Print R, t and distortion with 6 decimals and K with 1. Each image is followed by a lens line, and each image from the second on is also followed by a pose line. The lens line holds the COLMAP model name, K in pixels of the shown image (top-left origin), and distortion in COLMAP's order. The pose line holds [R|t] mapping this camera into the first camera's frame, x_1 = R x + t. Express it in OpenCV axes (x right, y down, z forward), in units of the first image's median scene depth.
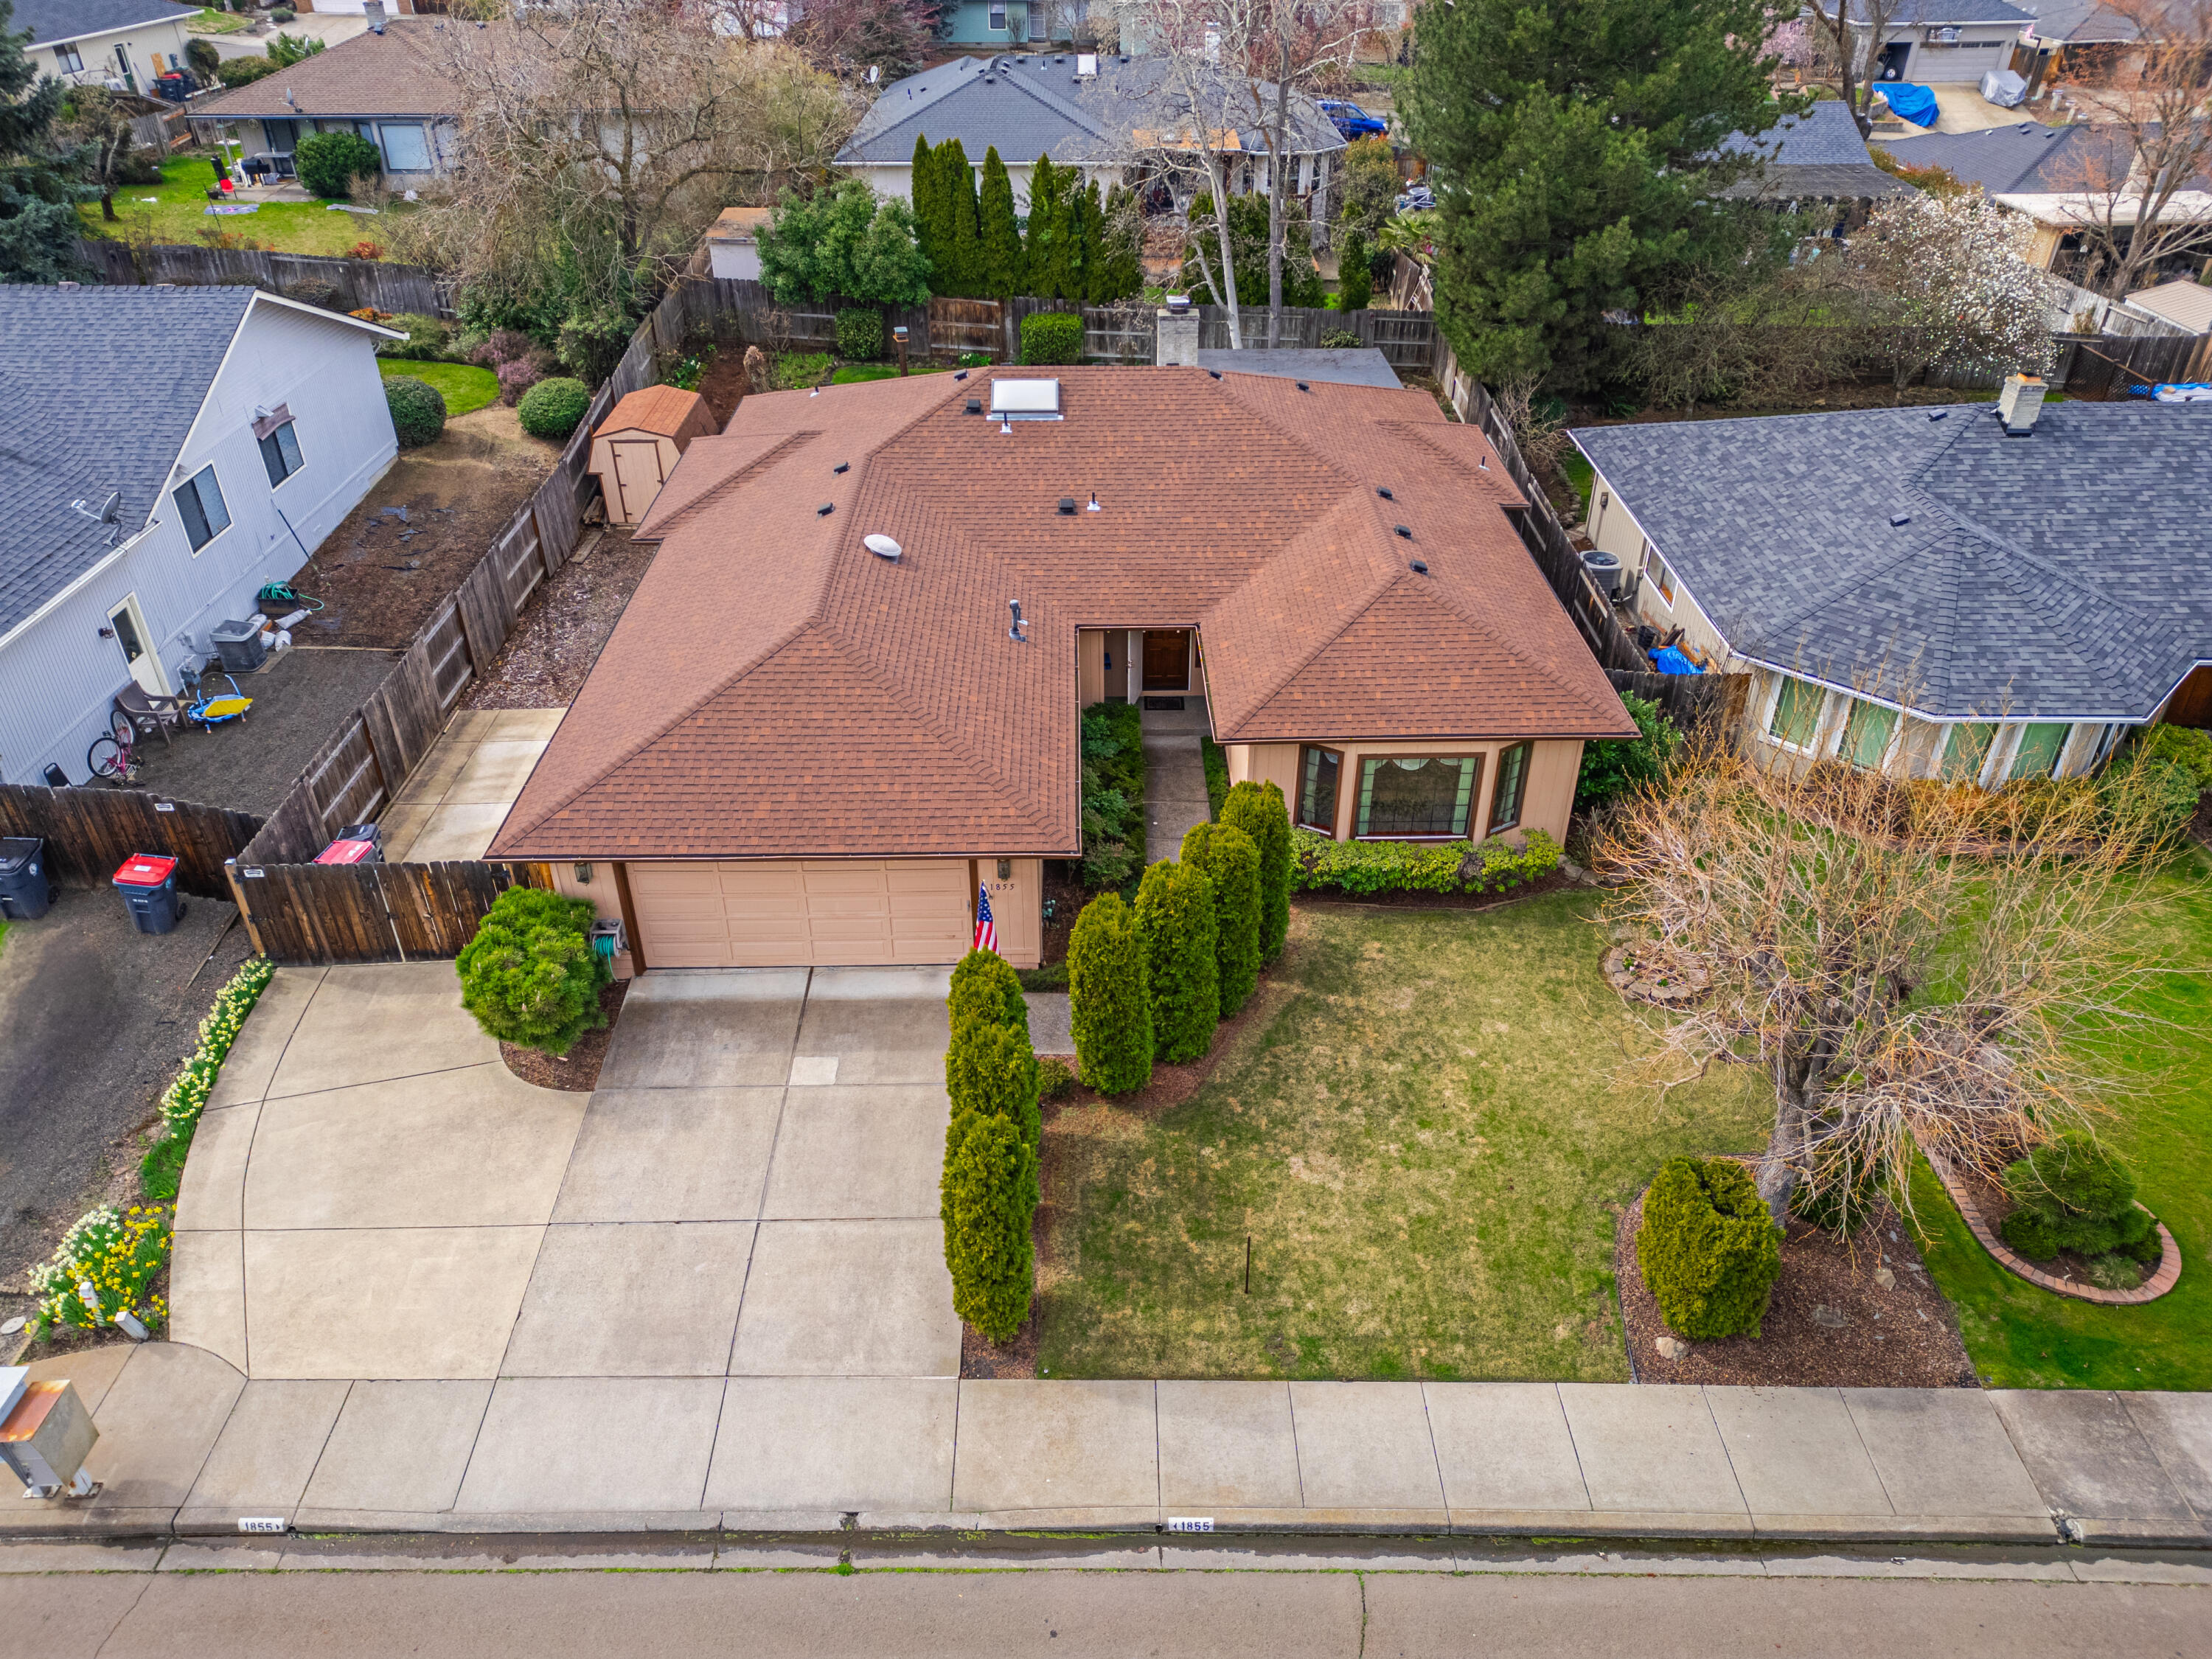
lens RADIAL K [[1547.6, 0, 1096.1], [0, 1547.6, 819.6], [0, 0, 1]] dist [0.061853, -0.046173]
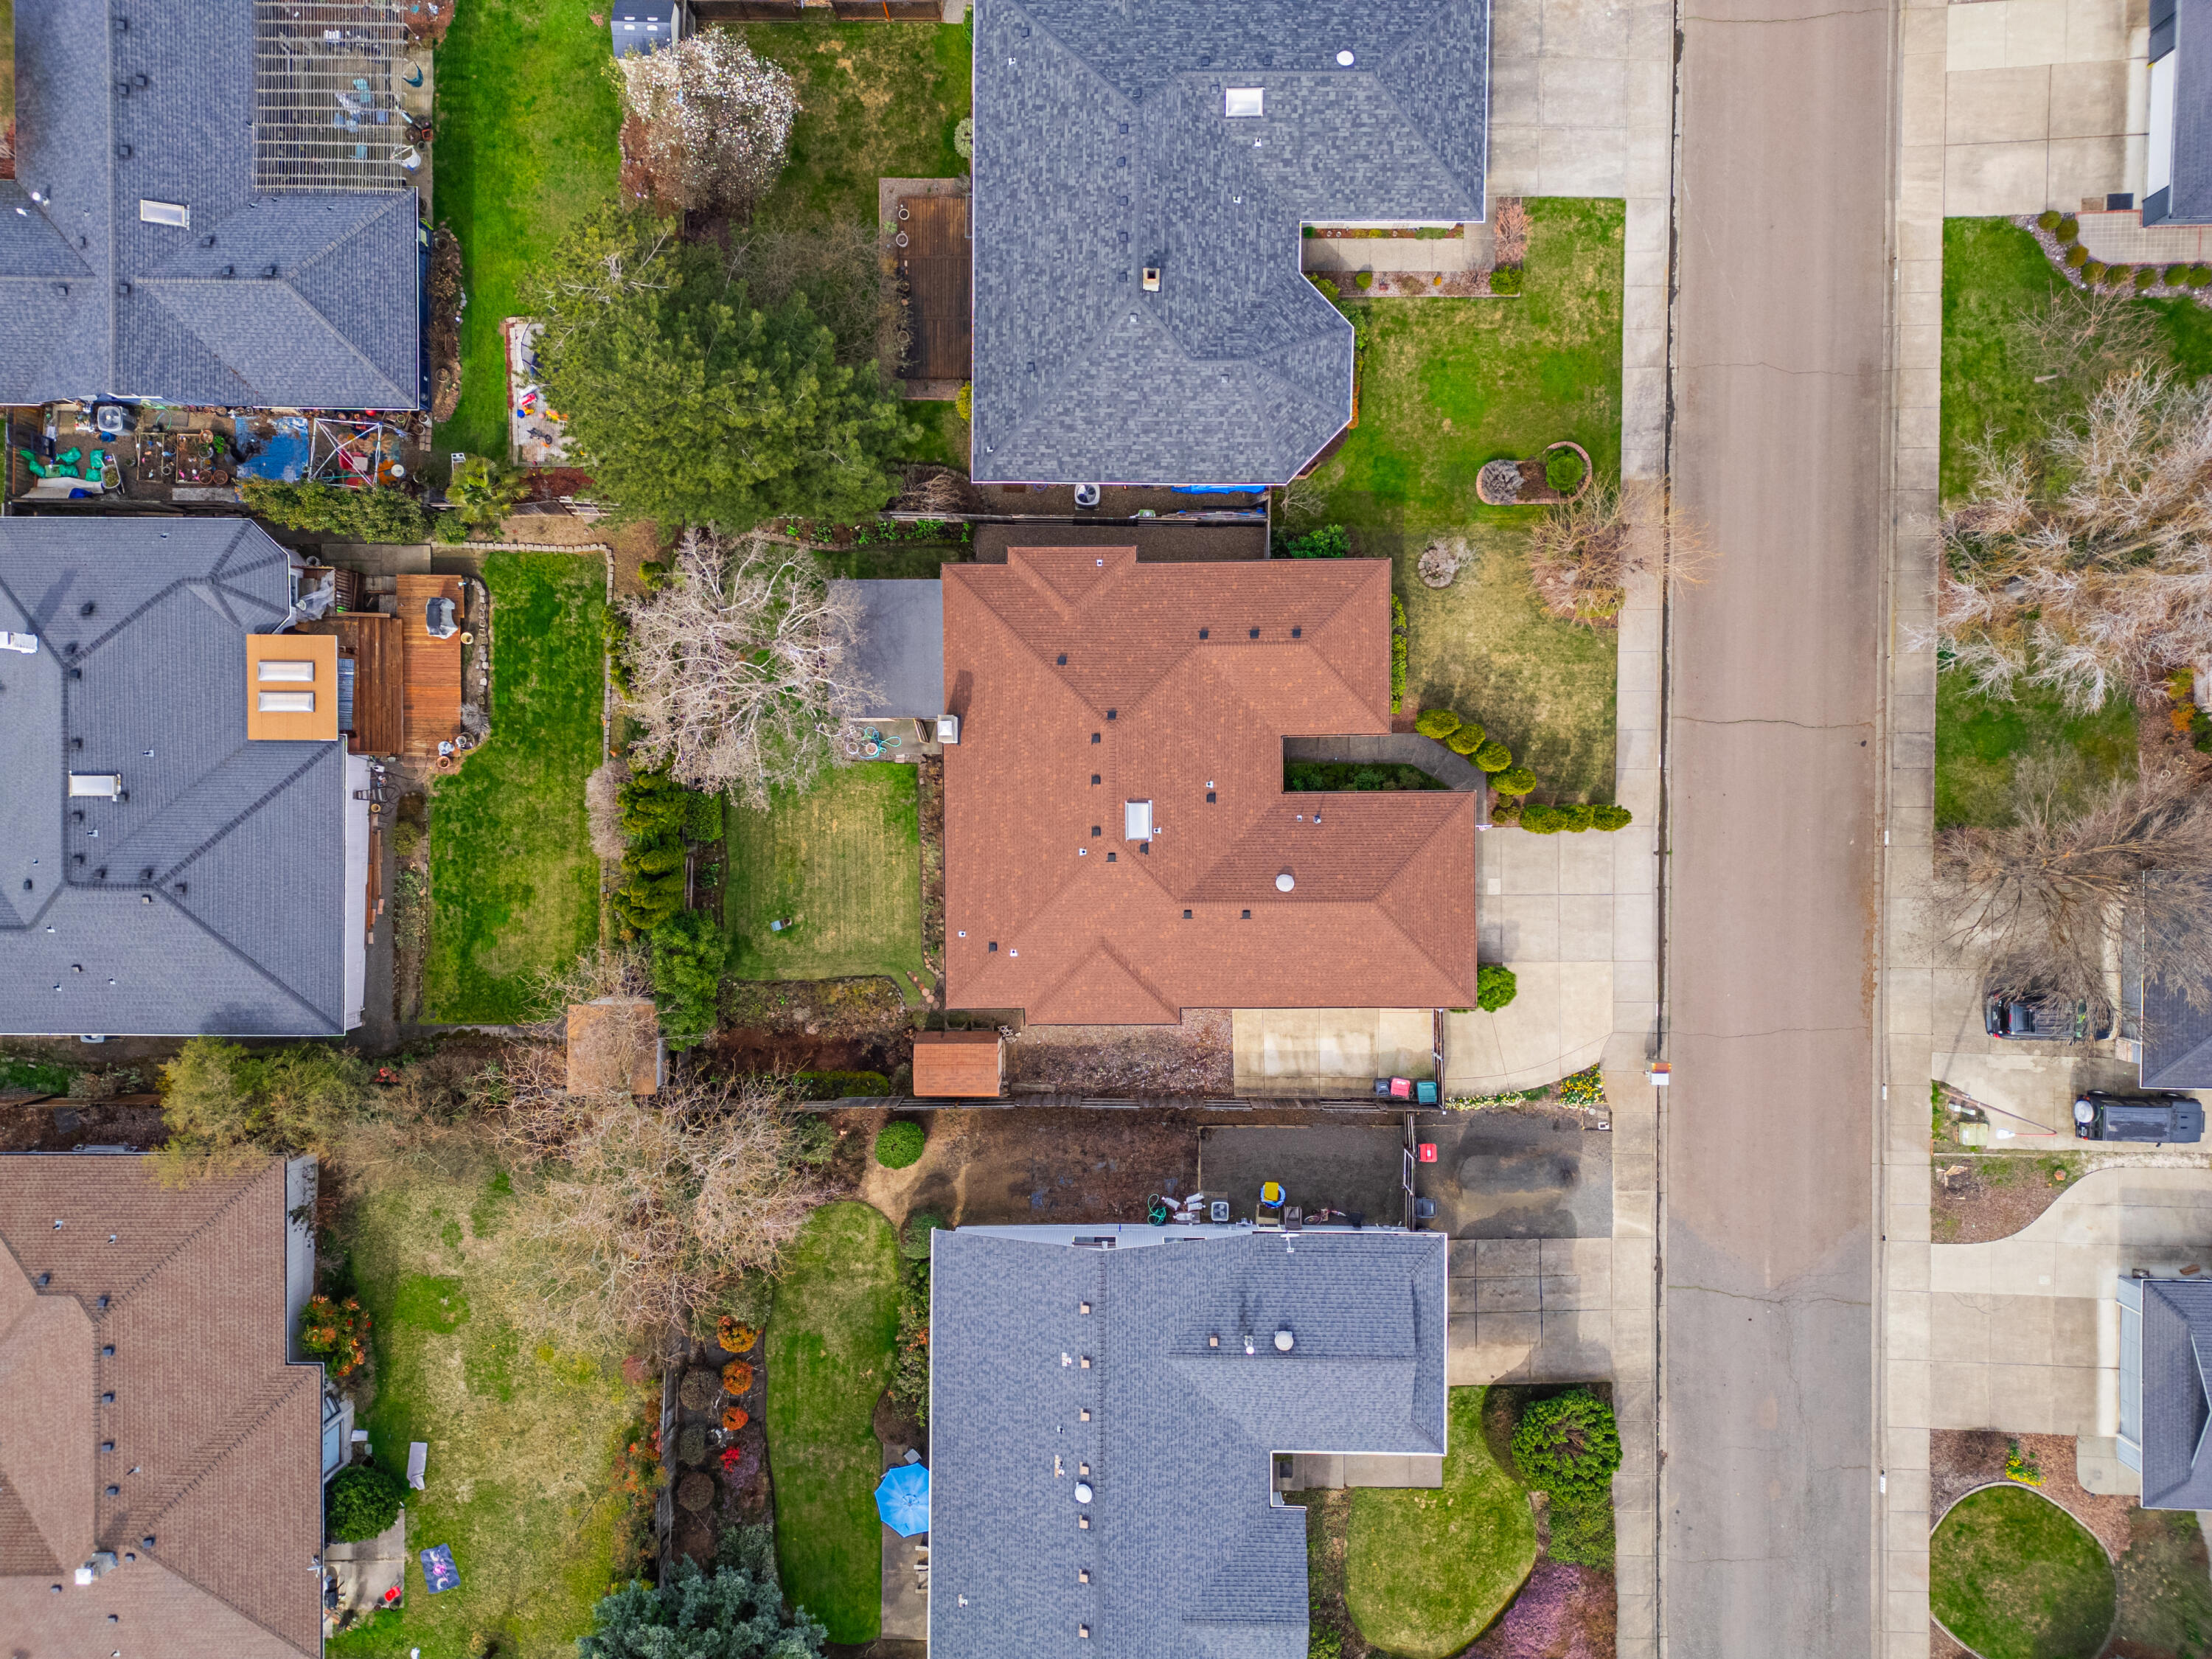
lens RADIAL K [[1539.5, 0, 1098.0], [0, 1539.5, 824.8], [0, 0, 1]] dist [0.078686, -0.076779]
pose [[0.005611, -0.999920, -0.011379, -0.047545], [0.556424, -0.006333, 0.830874, -2.821116], [-0.830879, -0.010994, 0.556344, 0.048252]]
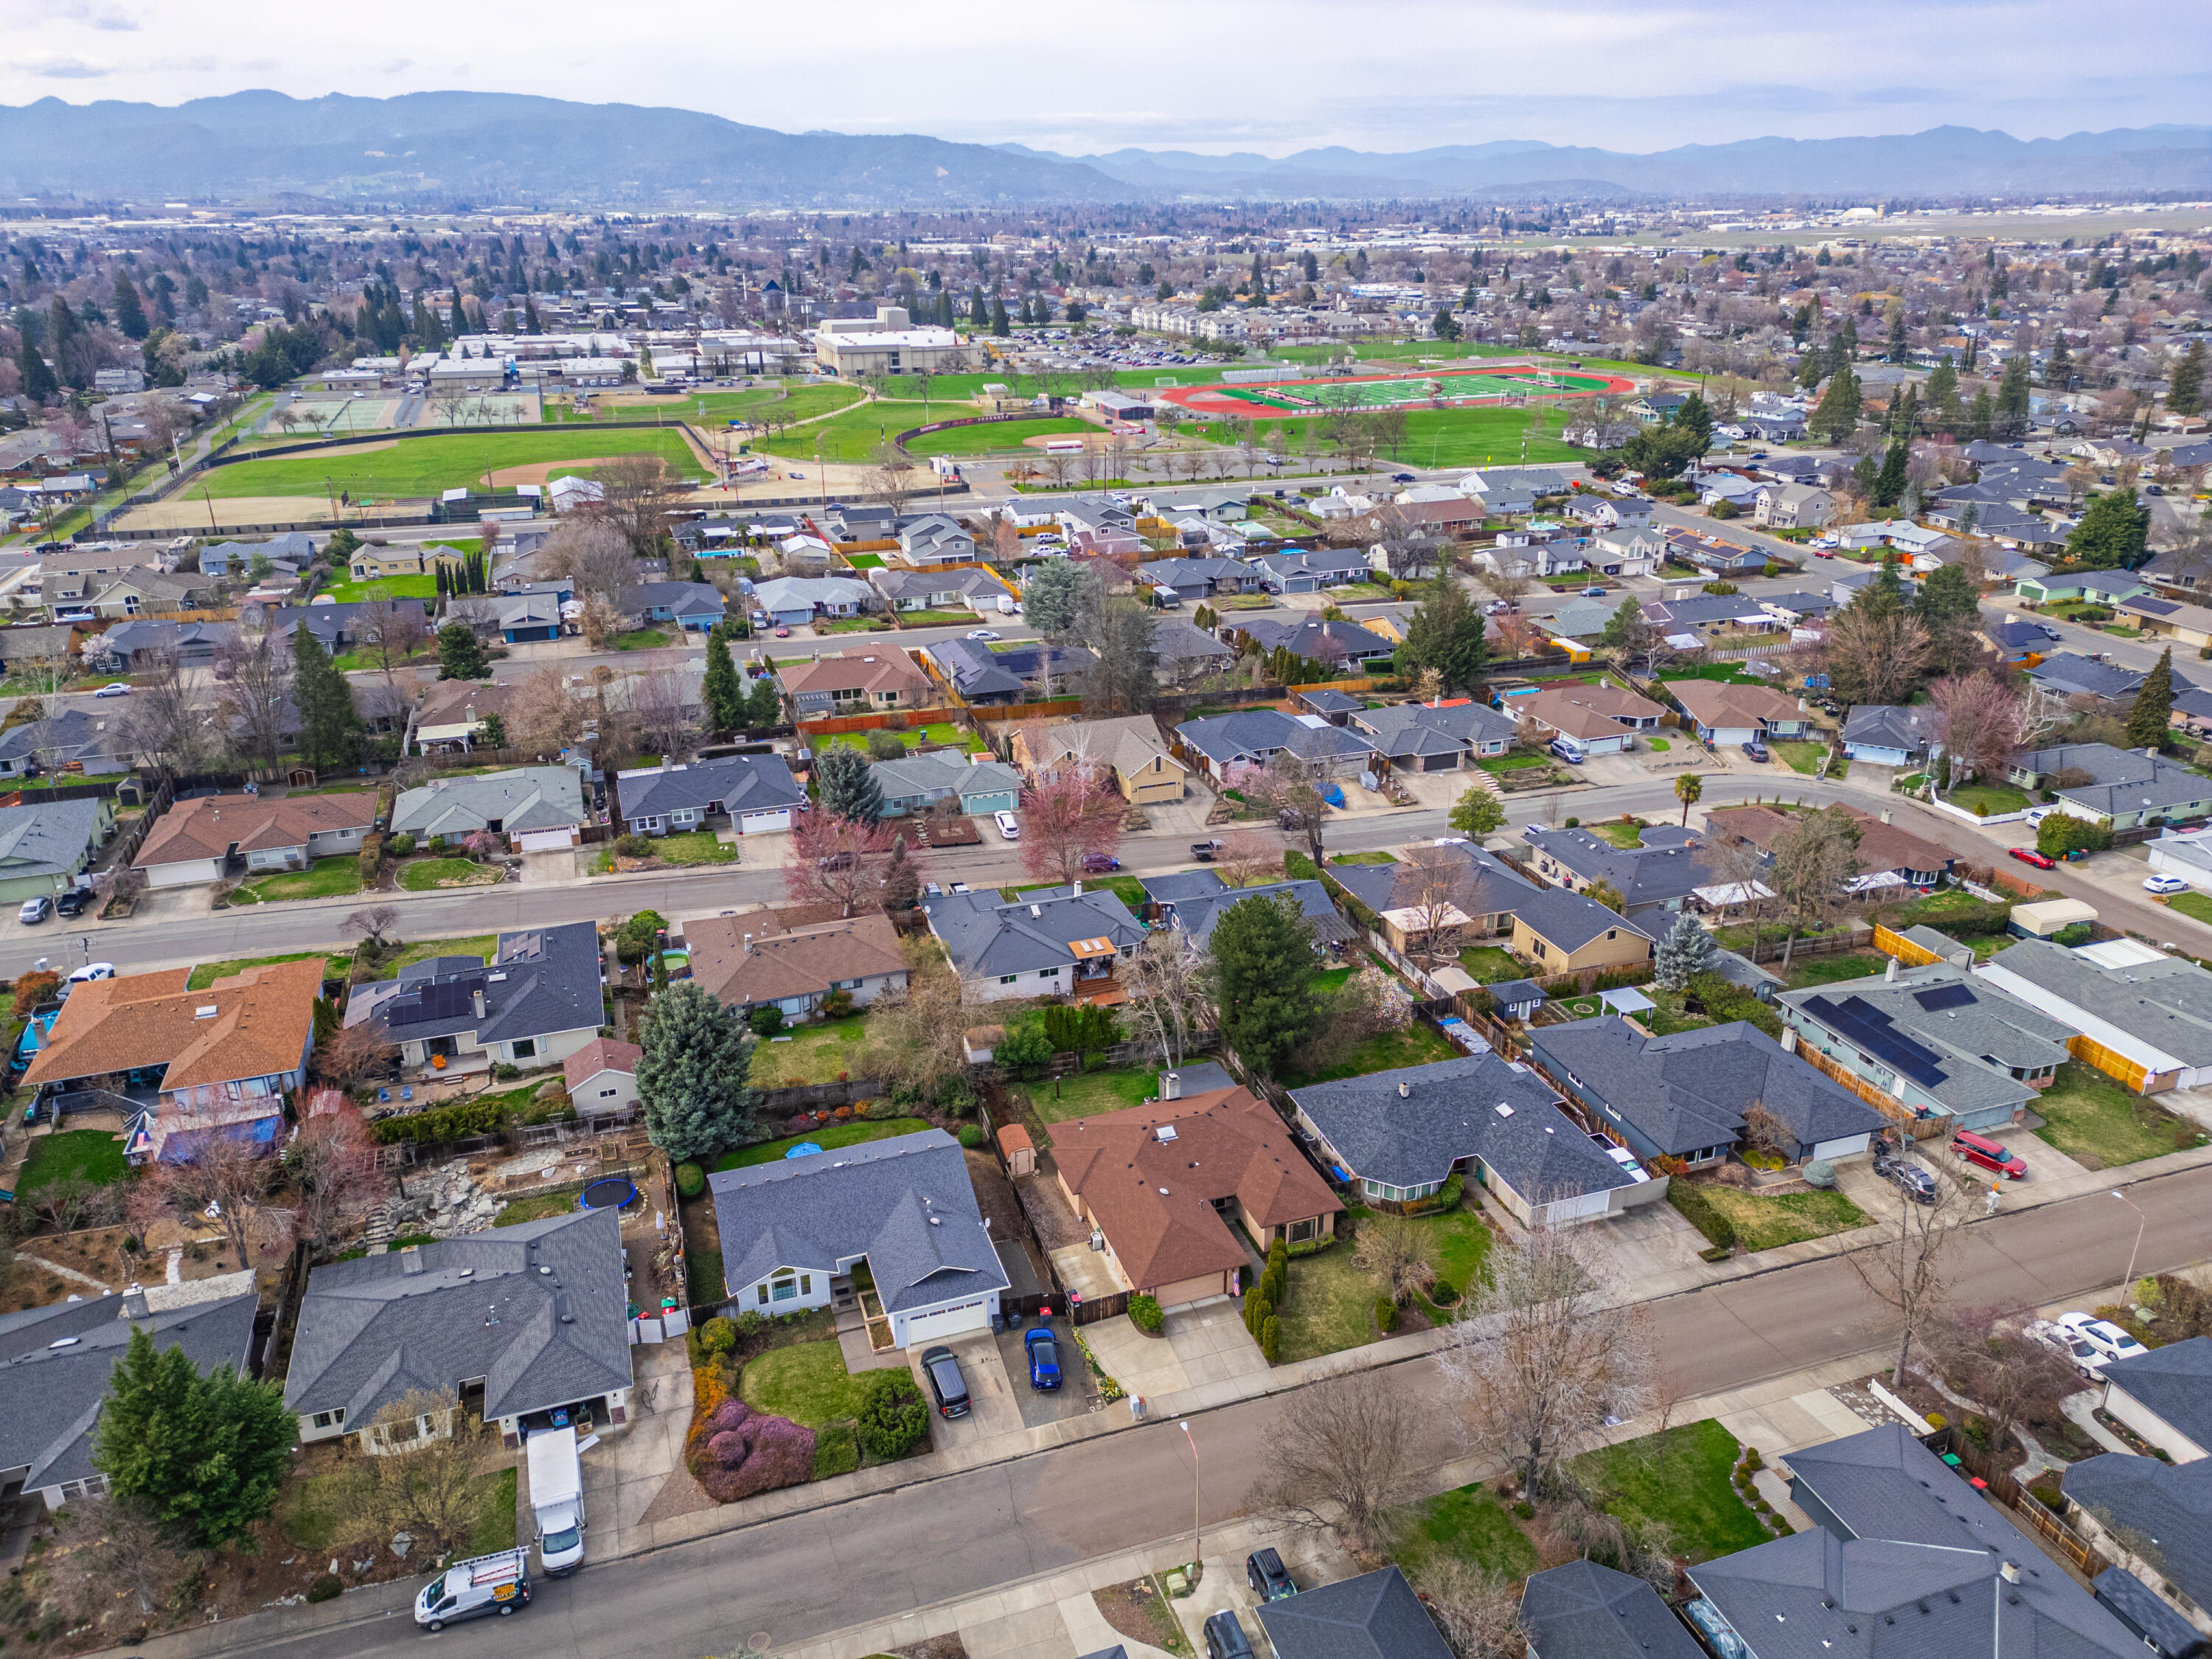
lens RADIAL K [[1539.5, 0, 1098.0], [0, 1539.5, 824.8], [0, 0, 1]] dist [0.078686, -0.076779]
pose [[0.946143, -0.127019, 0.297793, -1.870757], [0.179244, 0.971500, -0.155113, -0.693702], [-0.269603, 0.200136, 0.941945, -3.989668]]
